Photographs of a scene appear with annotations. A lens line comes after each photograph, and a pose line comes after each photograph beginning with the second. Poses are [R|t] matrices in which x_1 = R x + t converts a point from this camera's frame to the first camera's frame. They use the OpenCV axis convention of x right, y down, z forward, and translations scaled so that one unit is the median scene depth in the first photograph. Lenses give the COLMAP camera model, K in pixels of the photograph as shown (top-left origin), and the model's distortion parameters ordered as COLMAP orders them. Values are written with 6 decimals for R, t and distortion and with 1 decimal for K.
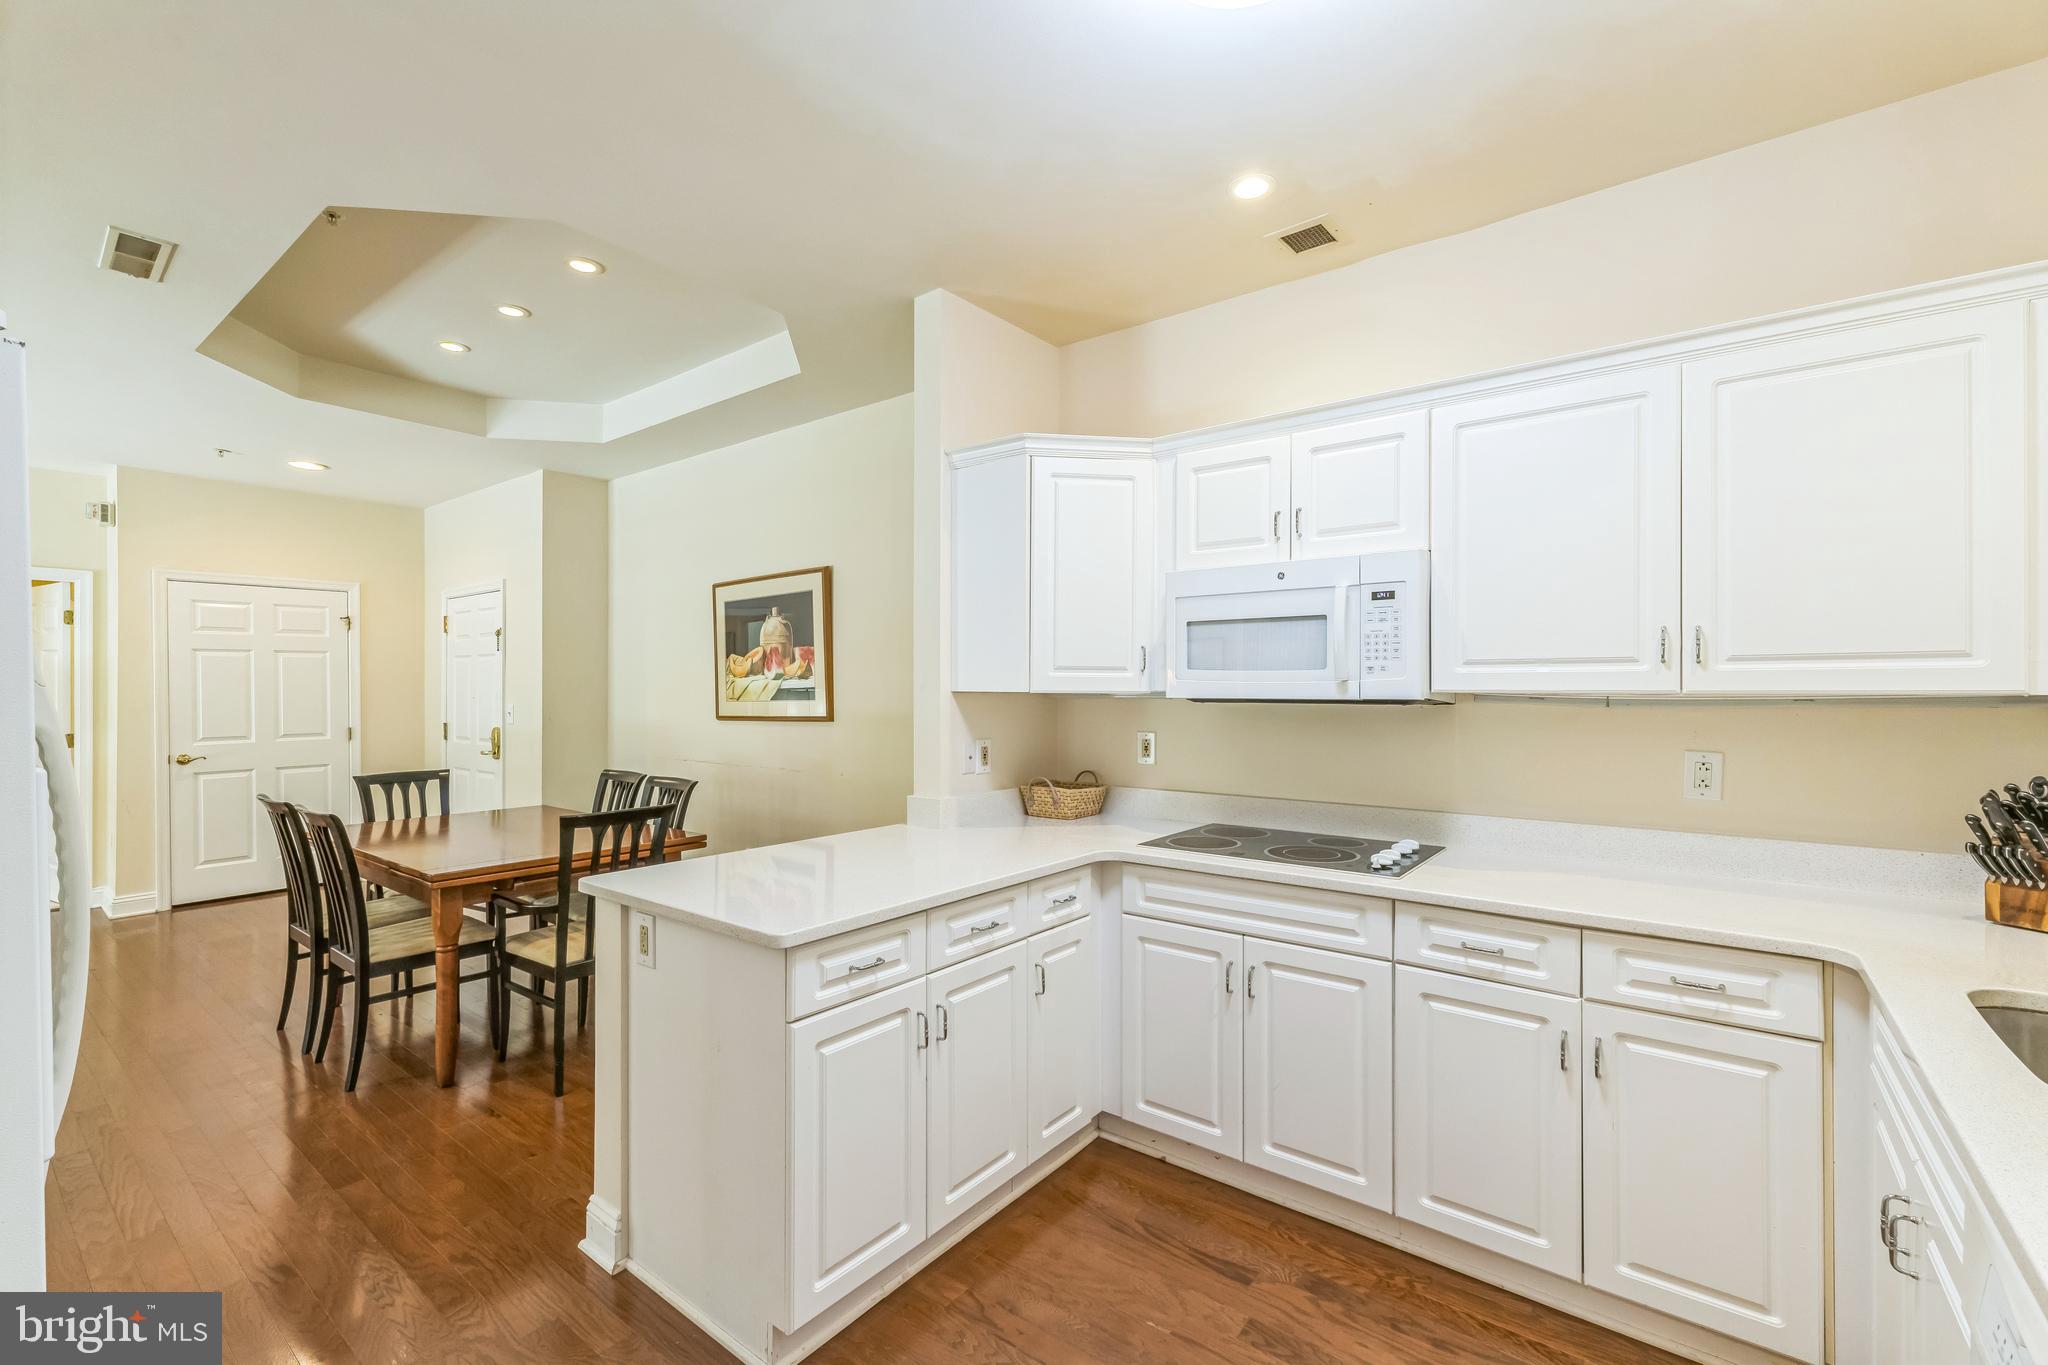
lens RADIAL K [[866.4, 0, 1032.5], [0, 866.4, 686.6], [0, 0, 1]] dist [0.003454, 0.000566]
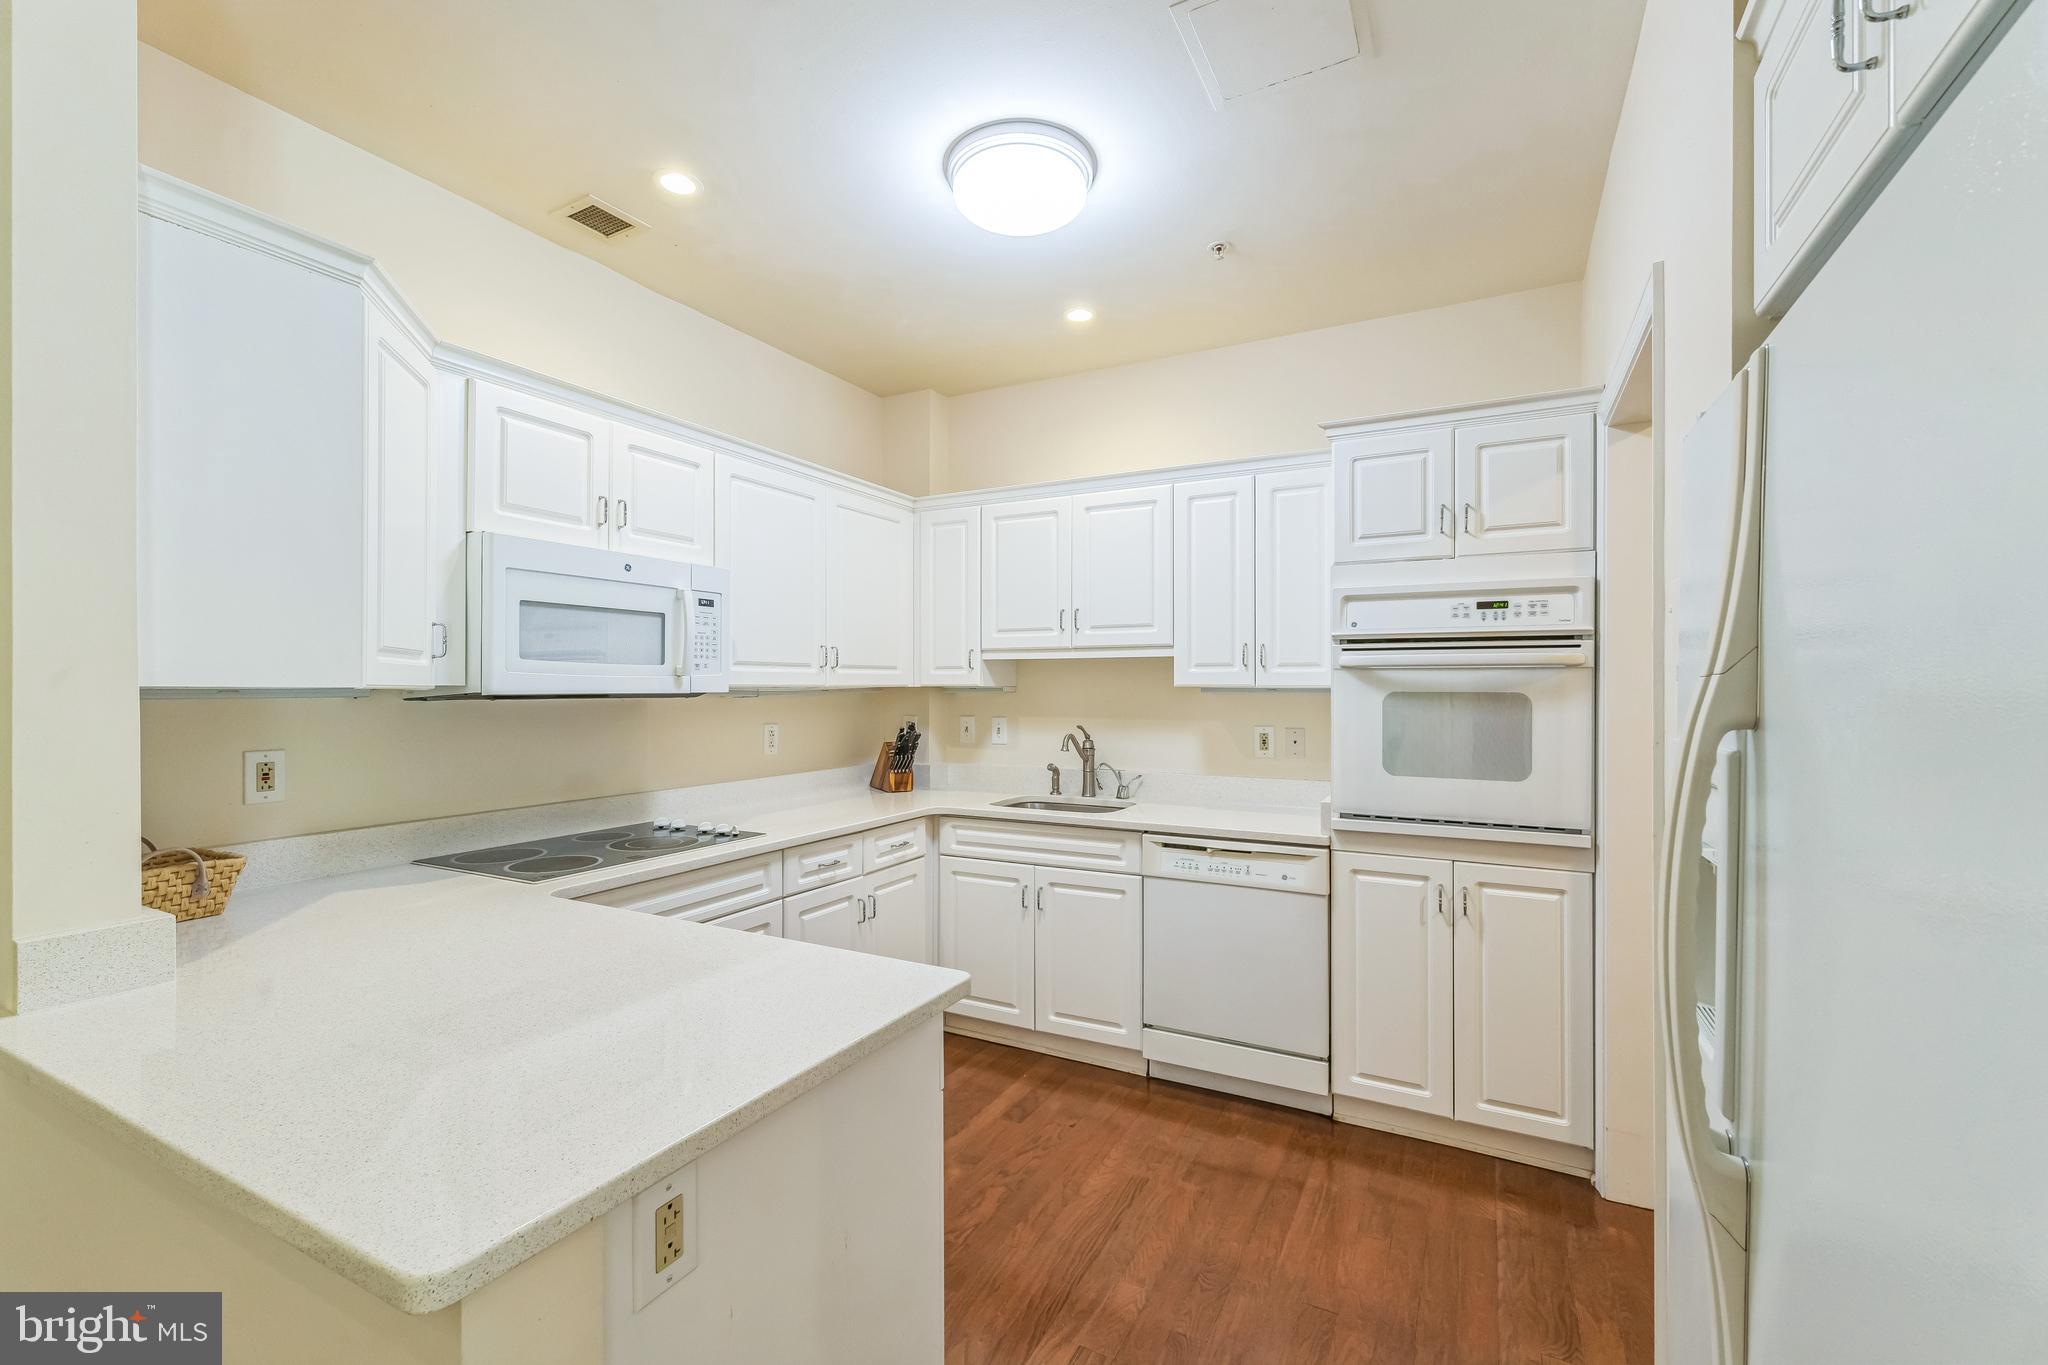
lens RADIAL K [[867.5, 0, 1024.0], [0, 867.5, 682.5], [0, 0, 1]] dist [-0.000035, -0.000064]
pose [[-0.169657, 0.003462, 0.985497, -0.918062], [-0.004208, 0.999982, -0.004237, 0.004926], [-0.985494, -0.004866, -0.169640, 0.884845]]
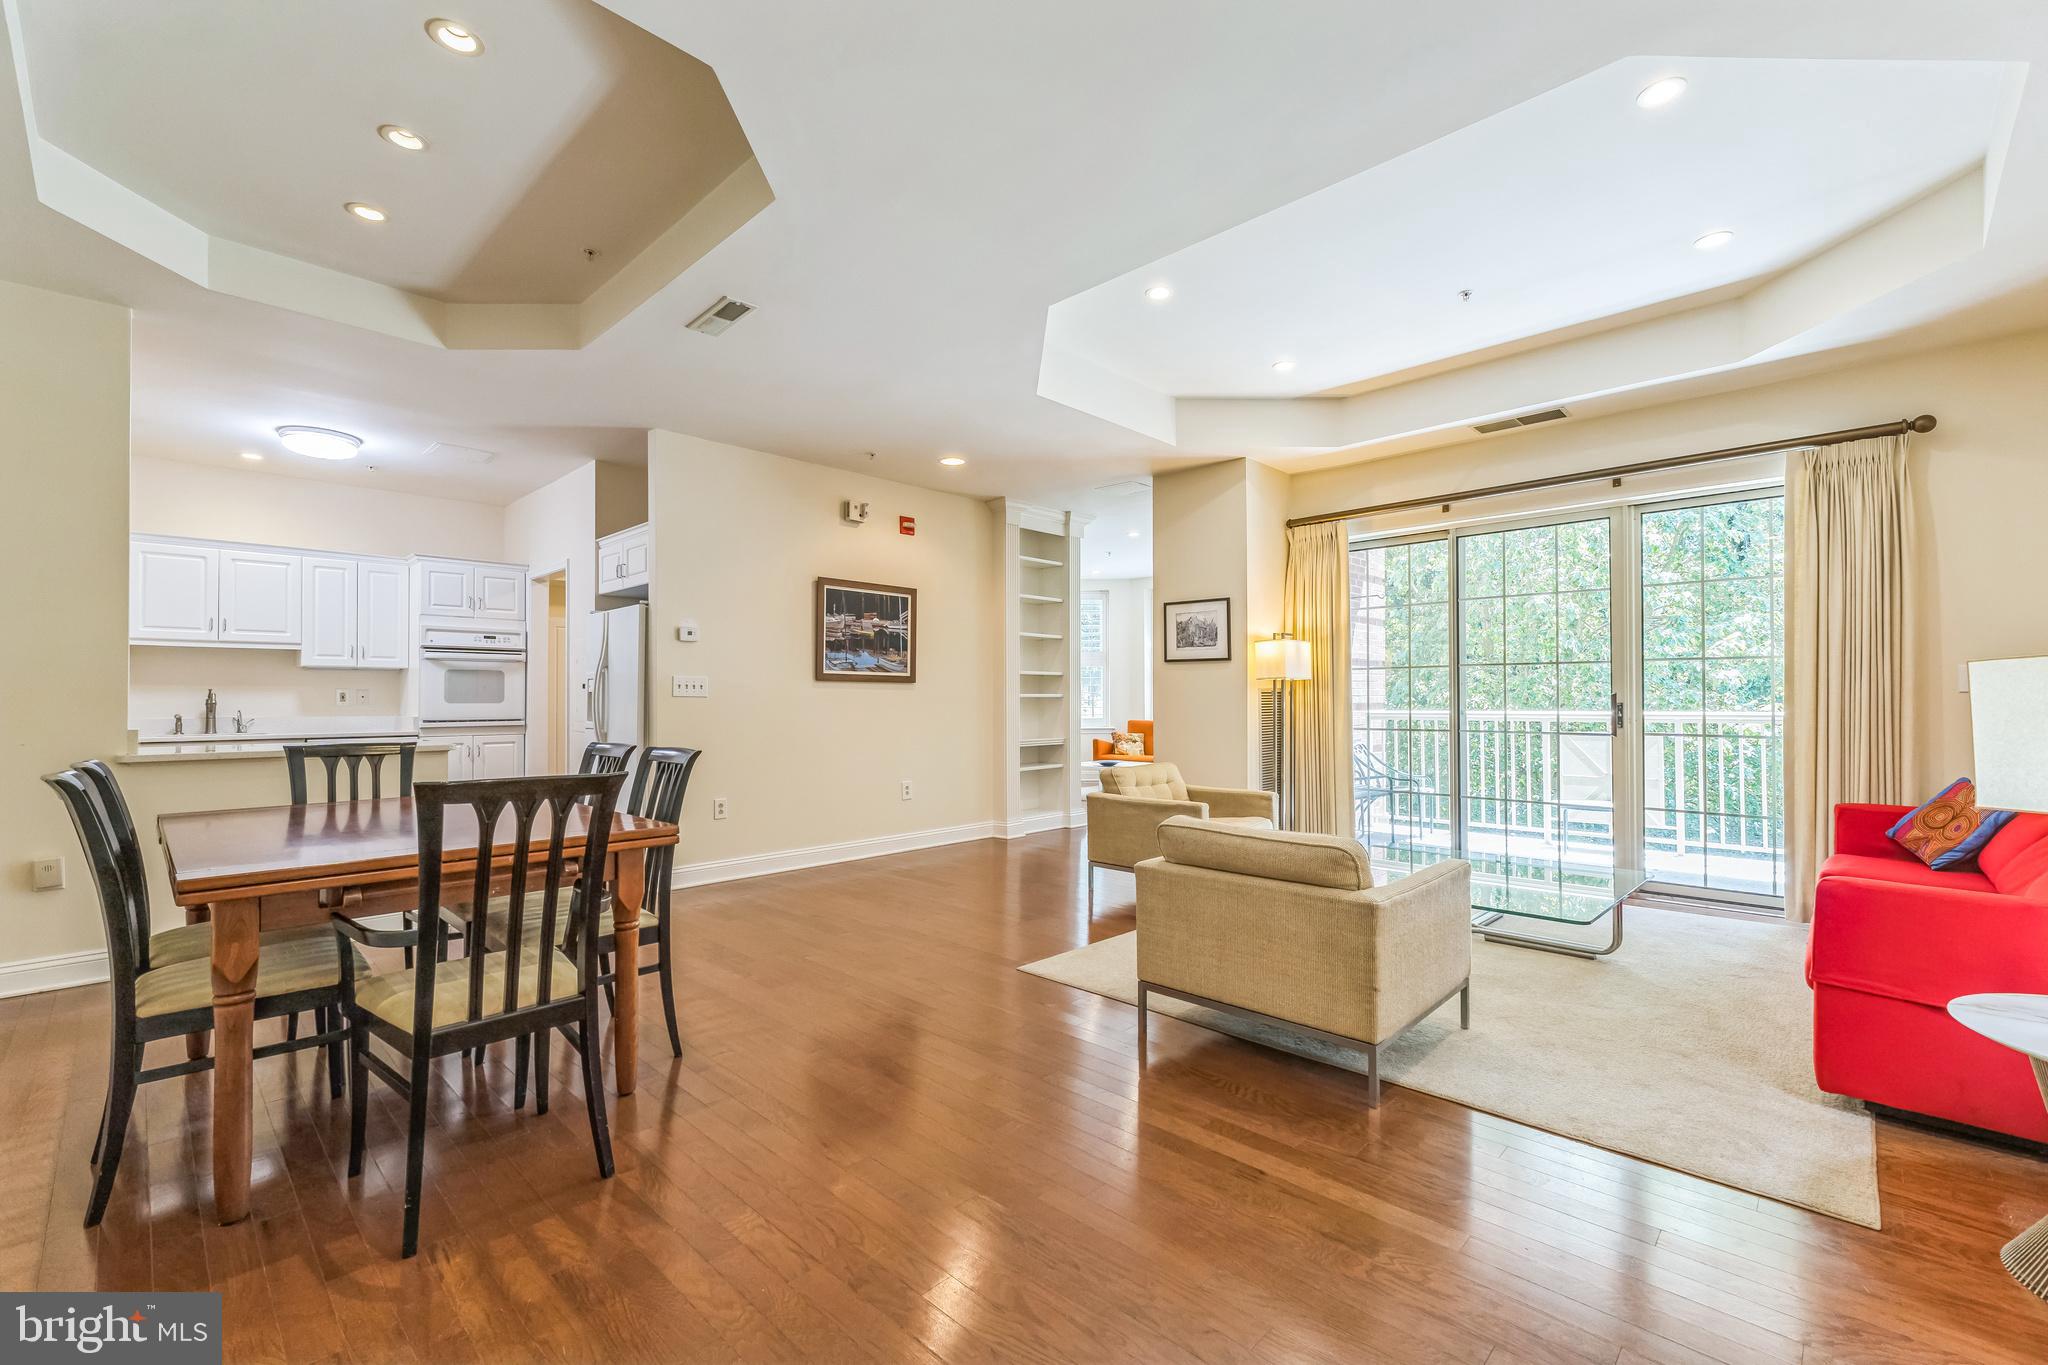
lens RADIAL K [[866.4, 0, 1032.5], [0, 866.4, 686.6], [0, 0, 1]] dist [0.003454, 0.000566]
pose [[-0.994560, 0.001947, 0.104150, -2.146870], [0.000403, 0.999890, -0.014846, 0.117194], [-0.104168, -0.014724, -0.994451, 2.974467]]
